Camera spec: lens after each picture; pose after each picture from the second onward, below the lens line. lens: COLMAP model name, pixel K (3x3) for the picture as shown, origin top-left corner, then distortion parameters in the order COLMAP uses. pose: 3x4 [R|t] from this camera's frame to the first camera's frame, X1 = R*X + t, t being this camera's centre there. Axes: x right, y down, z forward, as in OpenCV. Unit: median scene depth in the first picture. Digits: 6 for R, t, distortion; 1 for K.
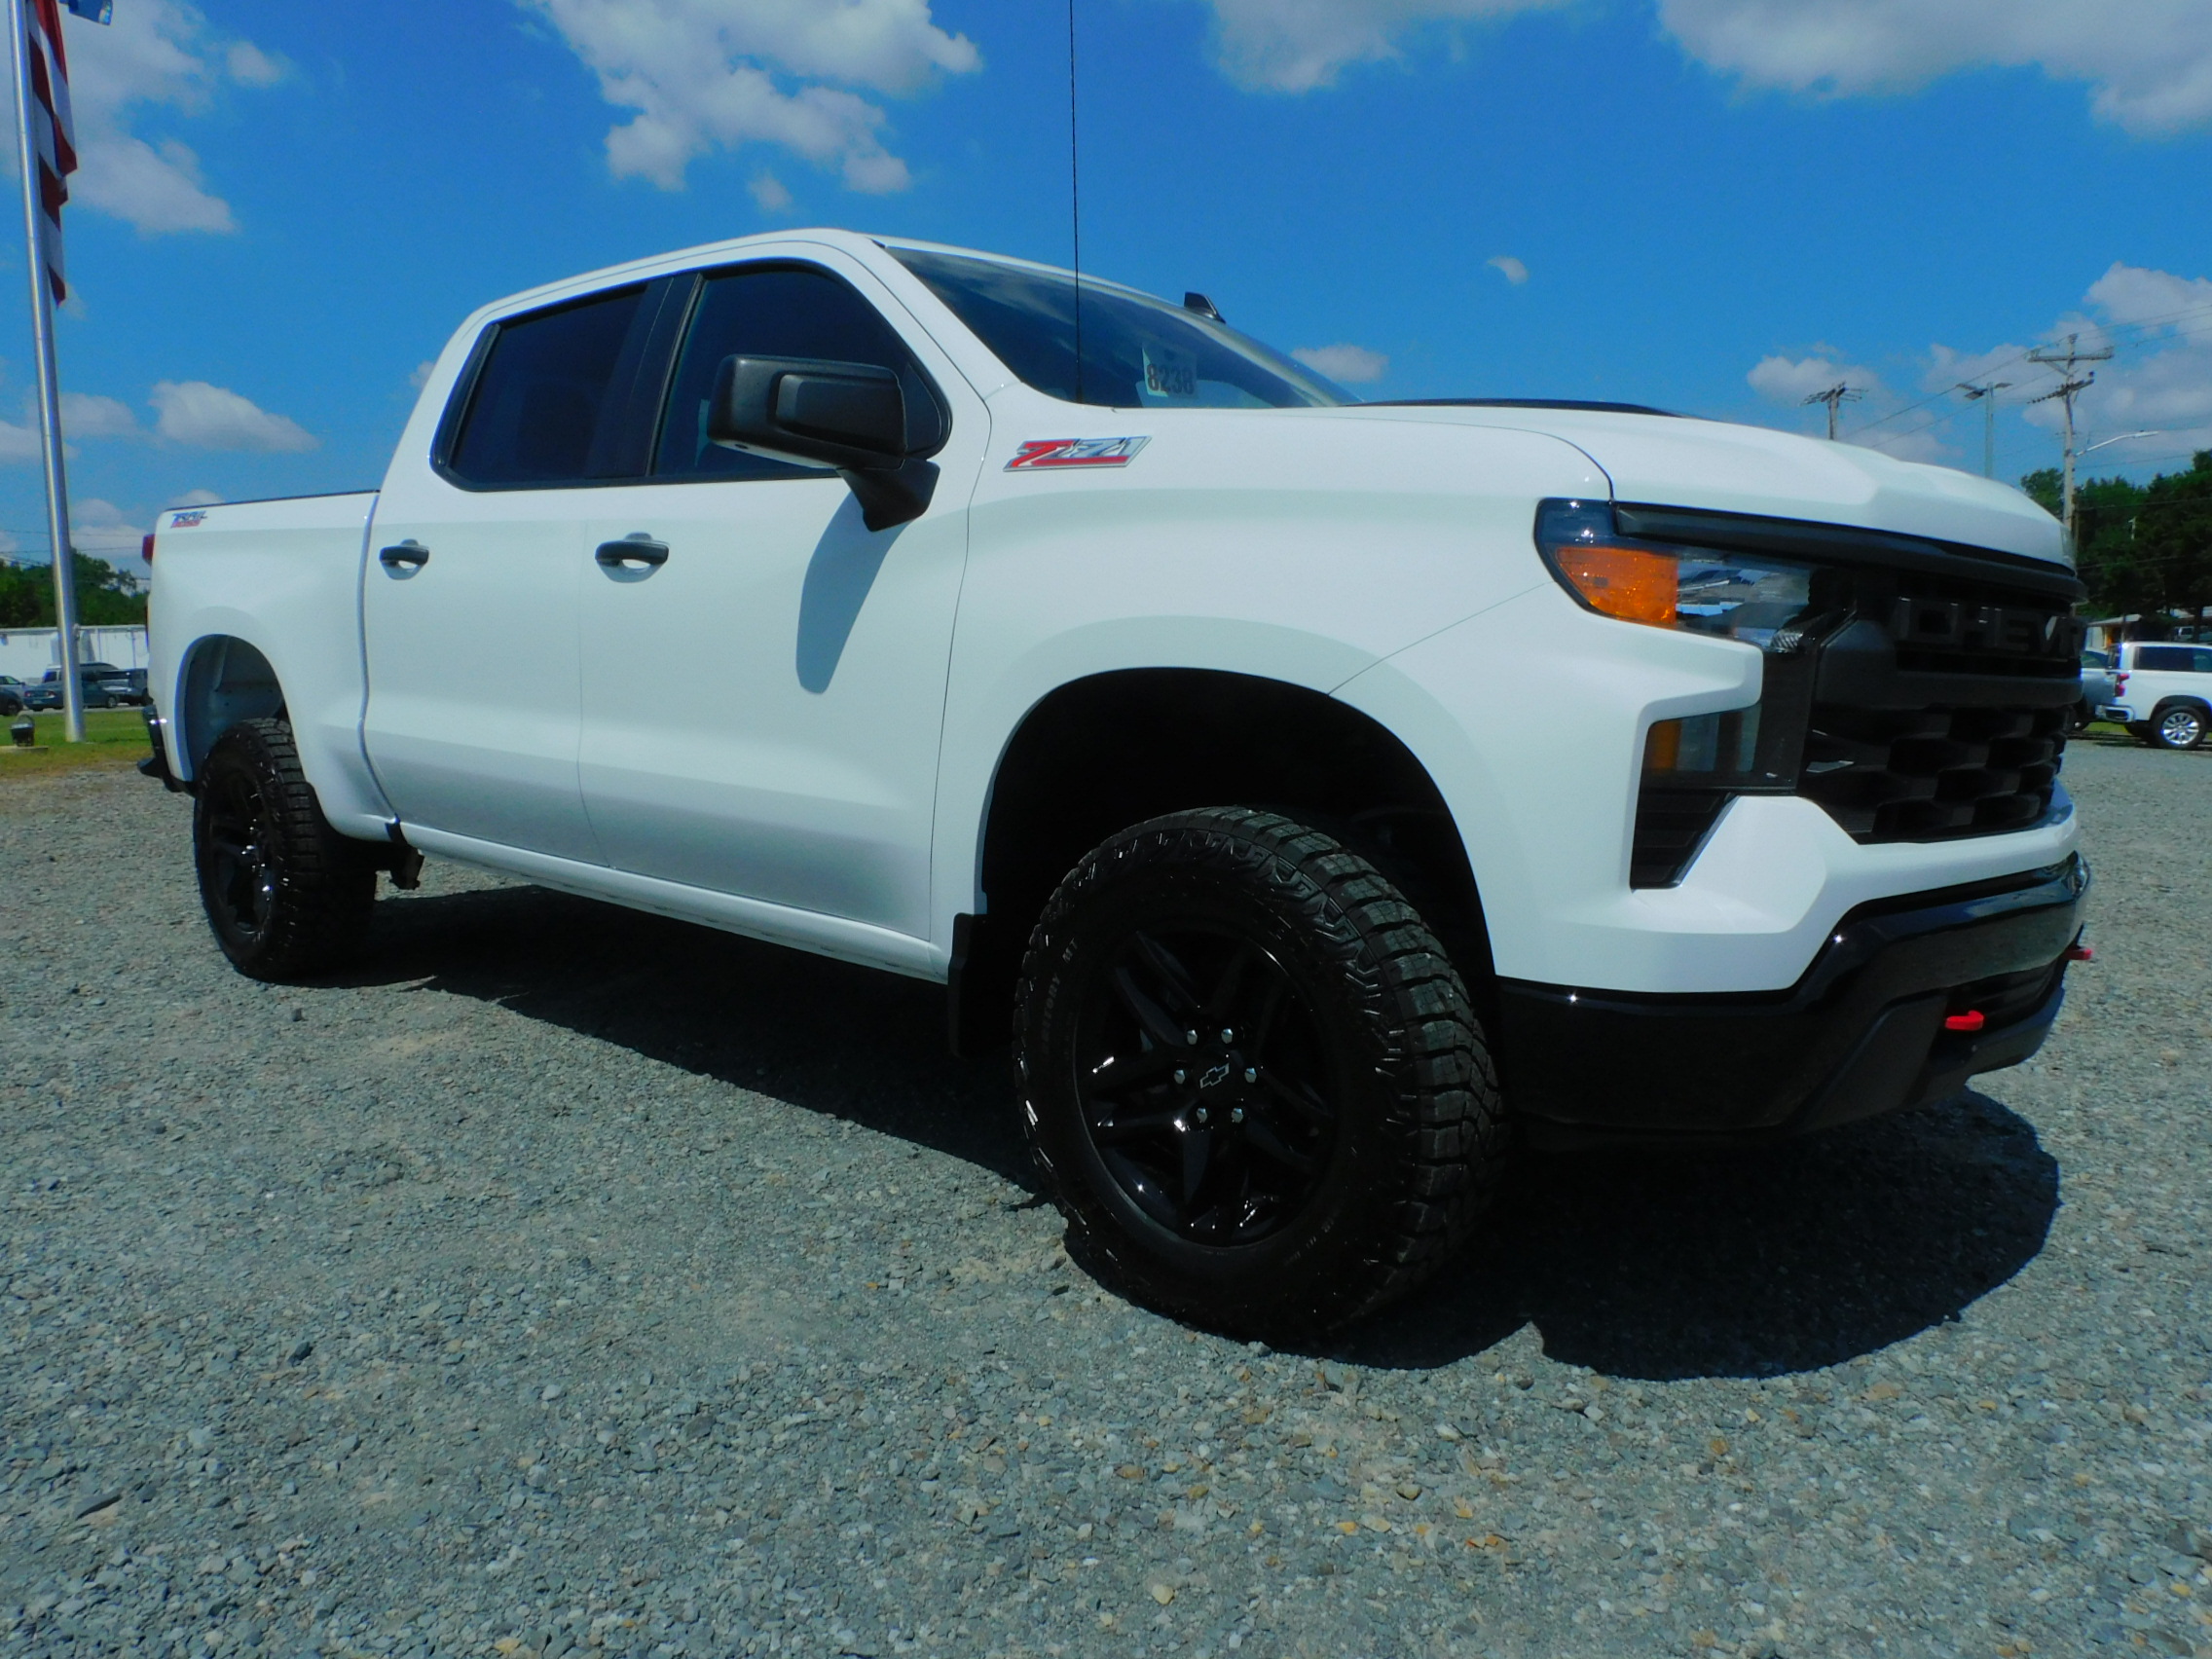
lens RADIAL K [[1563.8, 0, 1109.2], [0, 1563.8, 826.7], [0, 0, 1]] dist [-0.006415, -0.004502]
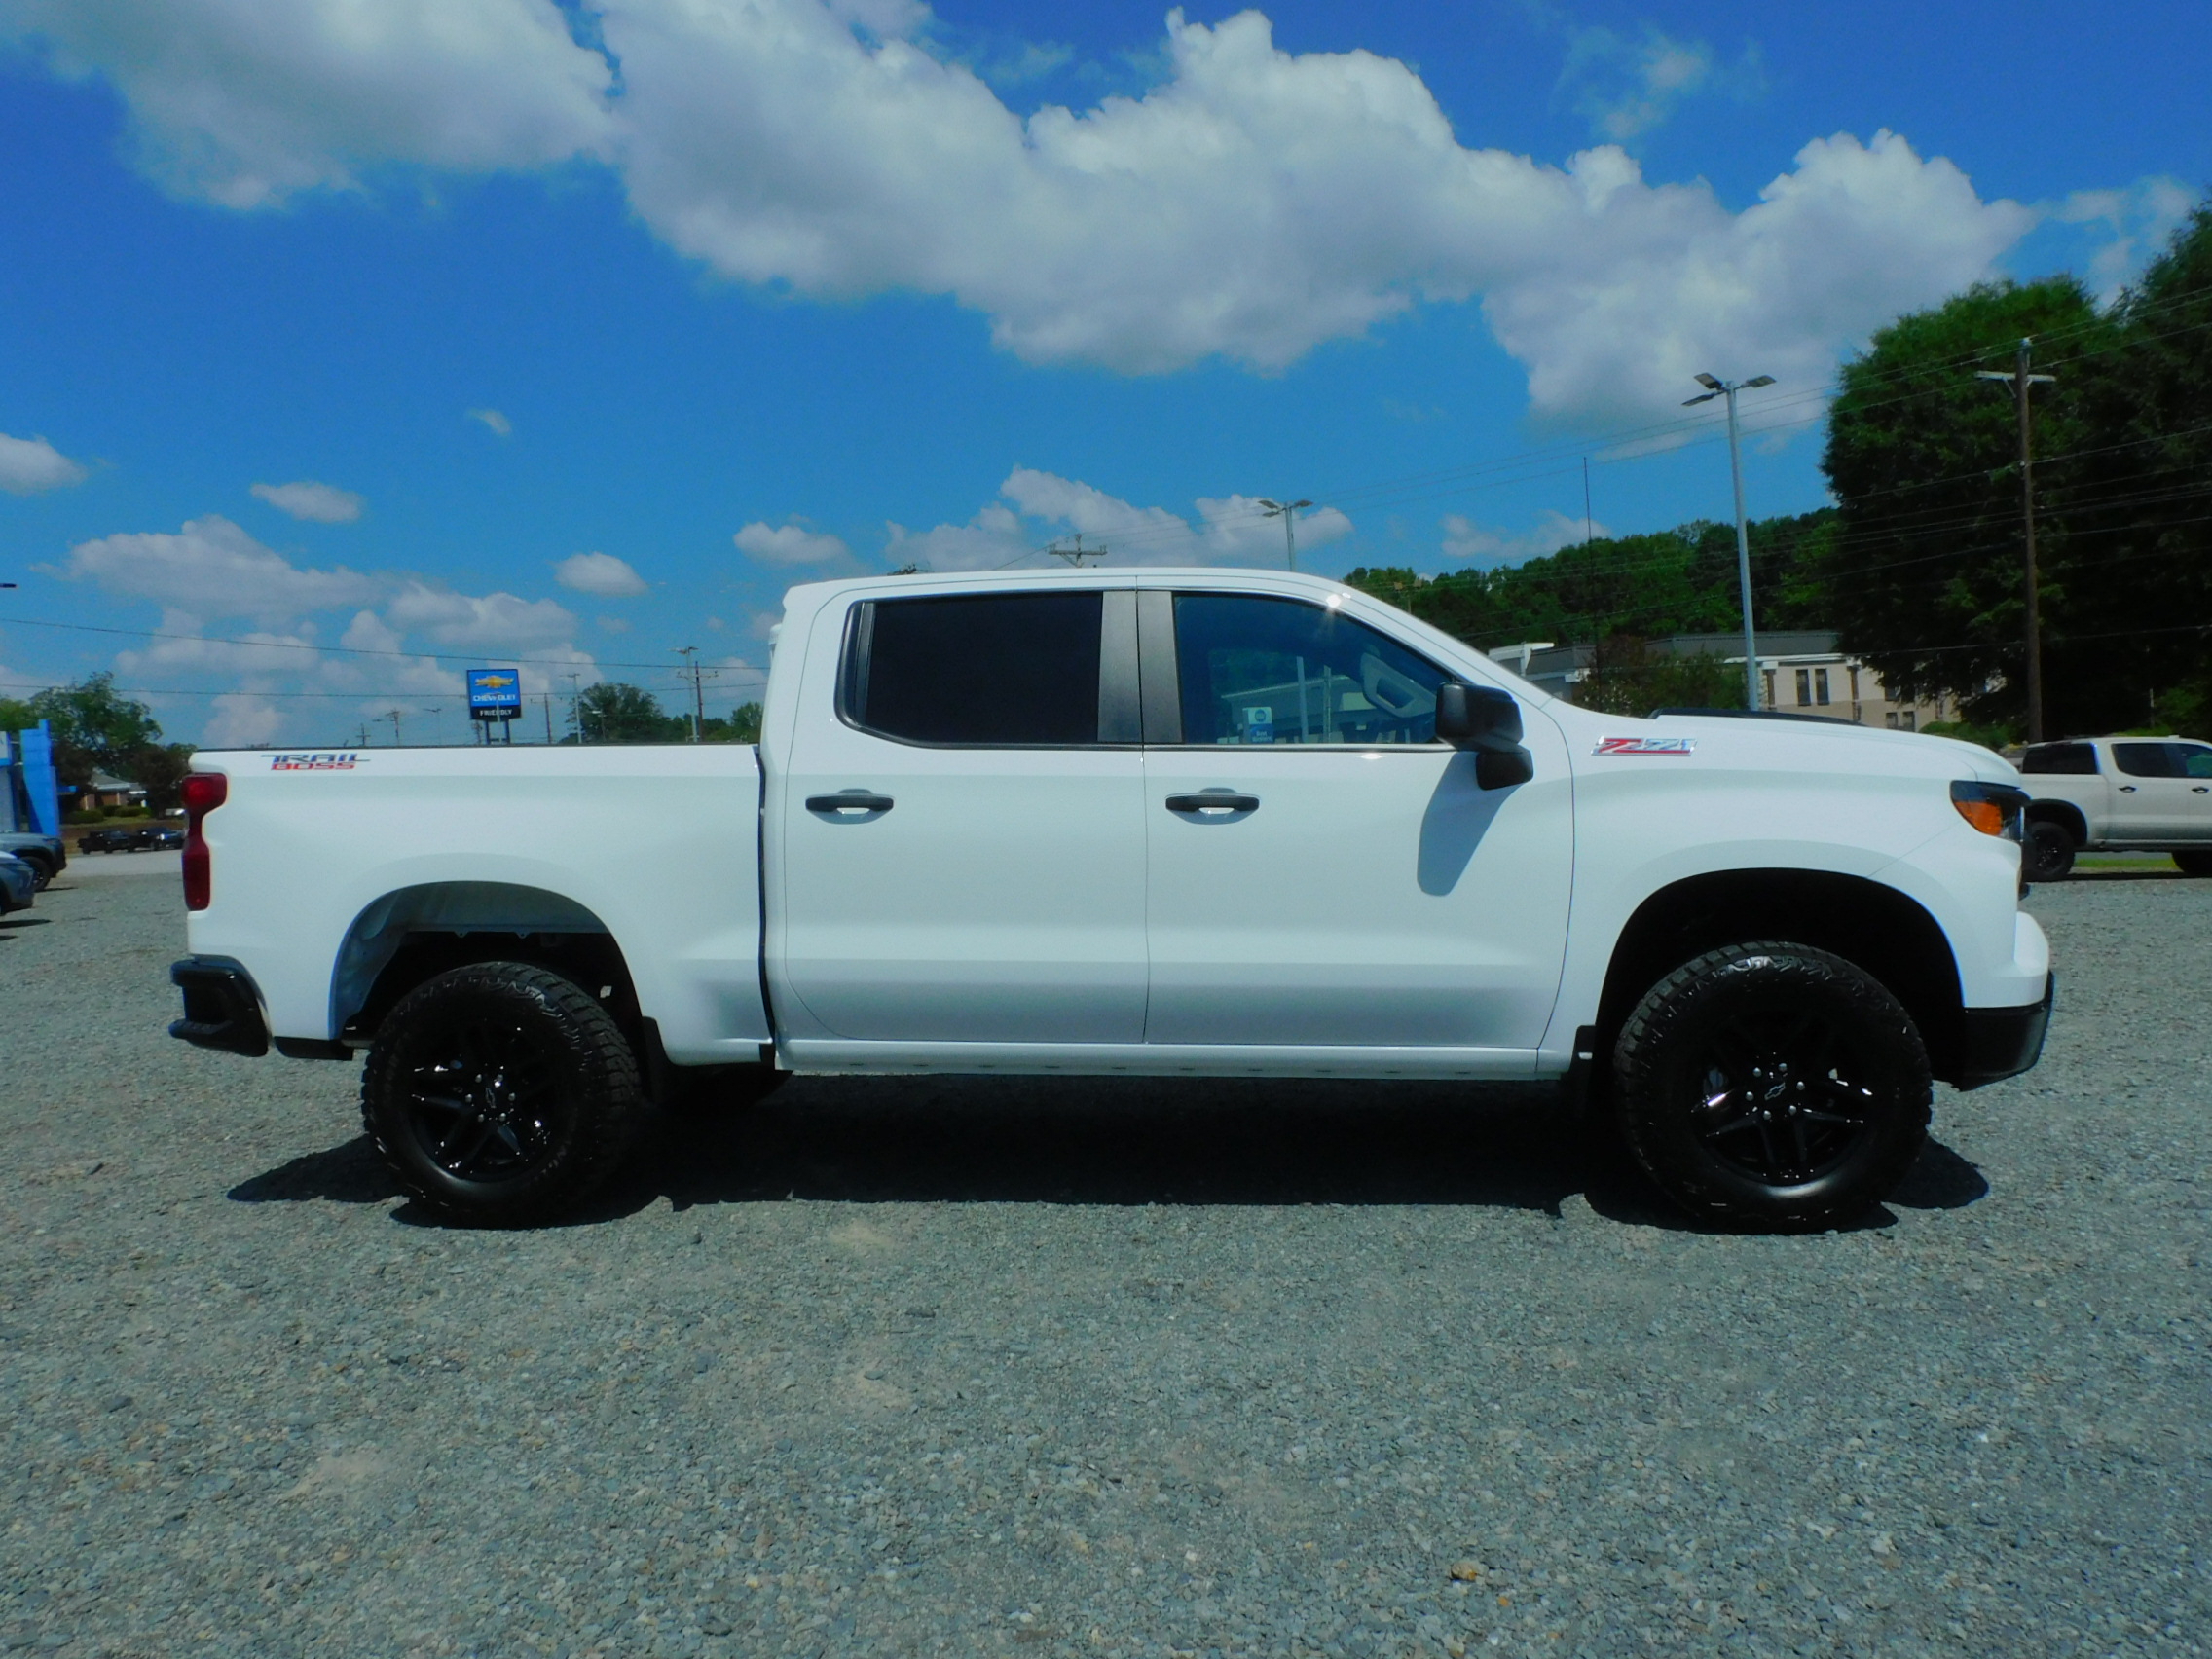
lens RADIAL K [[1563.8, 0, 1110.9], [0, 1563.8, 839.8], [0, 0, 1]] dist [-0.006415, -0.004502]
pose [[0.823987, -0.050649, 0.564341, -1.298116], [0.099980, 0.993365, -0.056827, -0.086058], [-0.557718, 0.103248, 0.823584, -0.067339]]
